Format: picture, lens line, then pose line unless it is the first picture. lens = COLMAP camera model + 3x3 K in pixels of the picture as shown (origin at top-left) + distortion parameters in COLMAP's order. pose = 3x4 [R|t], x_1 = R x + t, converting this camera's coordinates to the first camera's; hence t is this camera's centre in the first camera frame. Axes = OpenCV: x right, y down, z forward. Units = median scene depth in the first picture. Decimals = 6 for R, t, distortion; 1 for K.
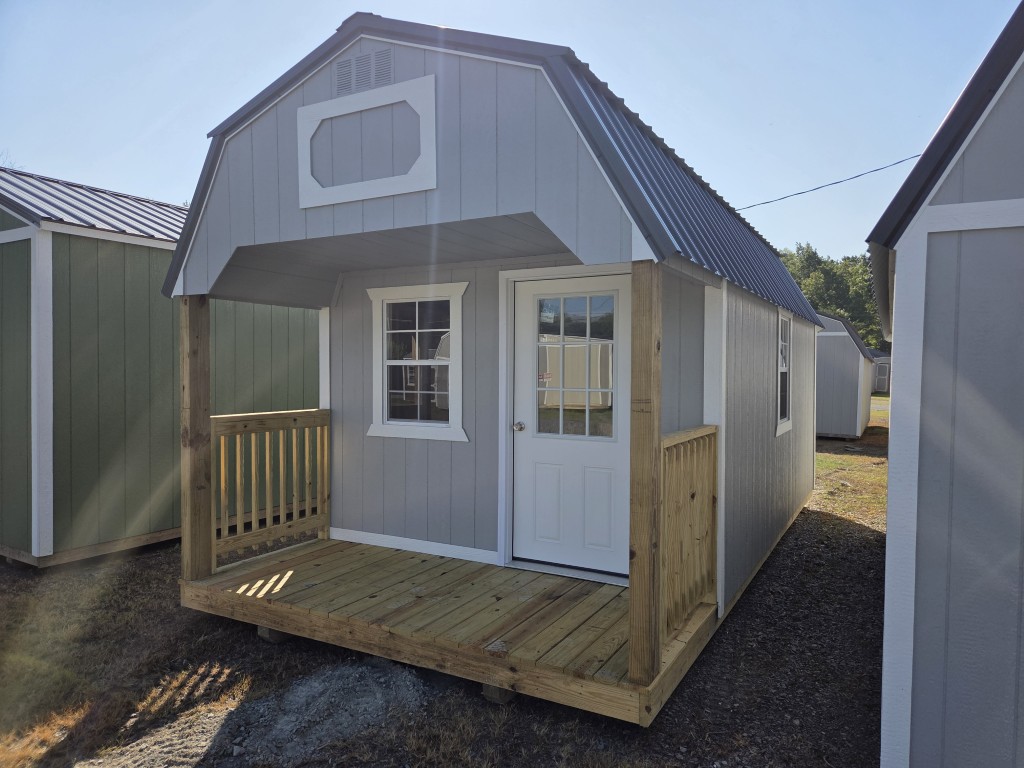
lens RADIAL K [[687.2, 0, 515.8], [0, 687.2, 383.3], [0, 0, 1]] dist [0.054503, 0.000573]
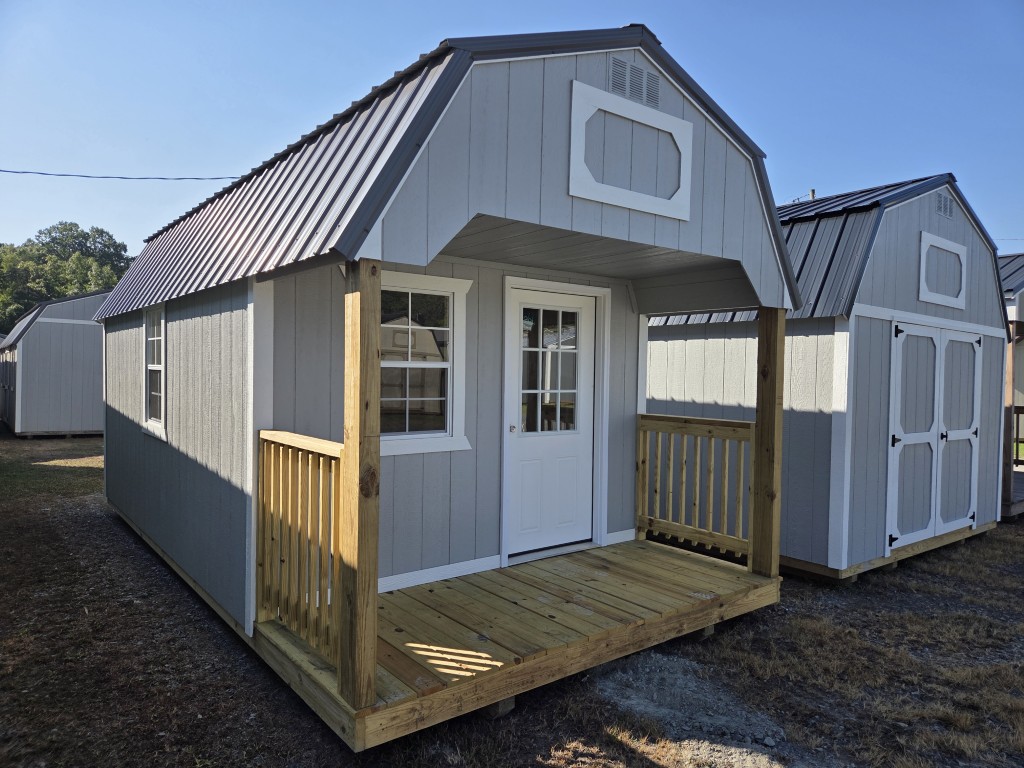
lens RADIAL K [[687.2, 0, 516.2], [0, 687.2, 385.6], [0, 0, 1]] dist [0.054503, 0.000573]
pose [[0.379696, -0.020550, 0.924883, -1.031364], [0.002583, 0.999773, 0.021154, -0.025379], [-0.925108, -0.005643, 0.379663, 0.652749]]
